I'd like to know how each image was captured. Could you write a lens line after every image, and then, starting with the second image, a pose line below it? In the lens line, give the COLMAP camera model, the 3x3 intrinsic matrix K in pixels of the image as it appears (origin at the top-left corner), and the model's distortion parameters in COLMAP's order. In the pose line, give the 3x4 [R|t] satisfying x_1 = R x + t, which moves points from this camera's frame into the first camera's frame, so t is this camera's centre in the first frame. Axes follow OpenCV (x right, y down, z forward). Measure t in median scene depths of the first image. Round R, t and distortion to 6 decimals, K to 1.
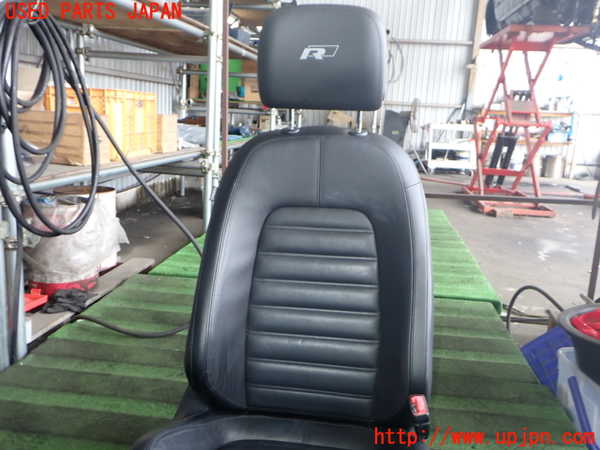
lens RADIAL K [[531.2, 0, 301.6], [0, 531.2, 221.4], [0, 0, 1]] dist [0.010711, -0.034708]
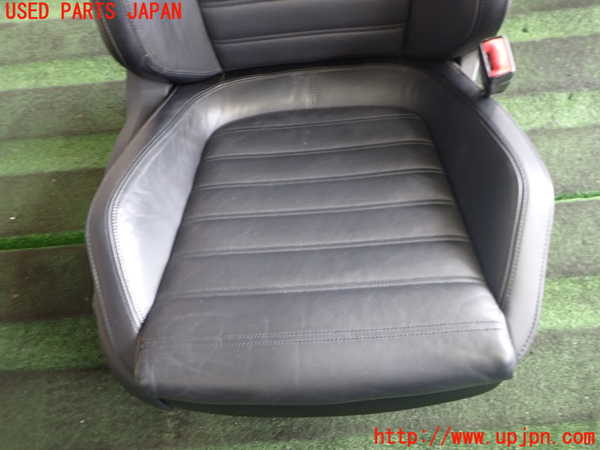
lens RADIAL K [[531.2, 0, 296.3], [0, 531.2, 224.2], [0, 0, 1]] dist [0.010711, -0.034708]
pose [[0.977764, -0.204766, -0.045268, -0.012251], [0.164085, 0.612578, 0.773191, -0.029953], [-0.130593, -0.763426, 0.632555, 0.271115]]
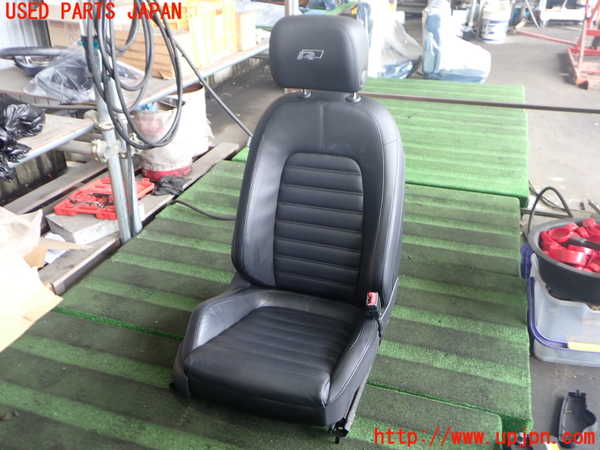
lens RADIAL K [[531.2, 0, 301.7], [0, 531.2, 222.6], [0, 0, 1]] dist [0.010711, -0.034708]
pose [[0.978719, 0.055509, -0.197554, 0.174146], [0.004695, 0.956409, 0.291992, -0.174089], [0.205151, -0.286706, 0.935795, -0.228819]]
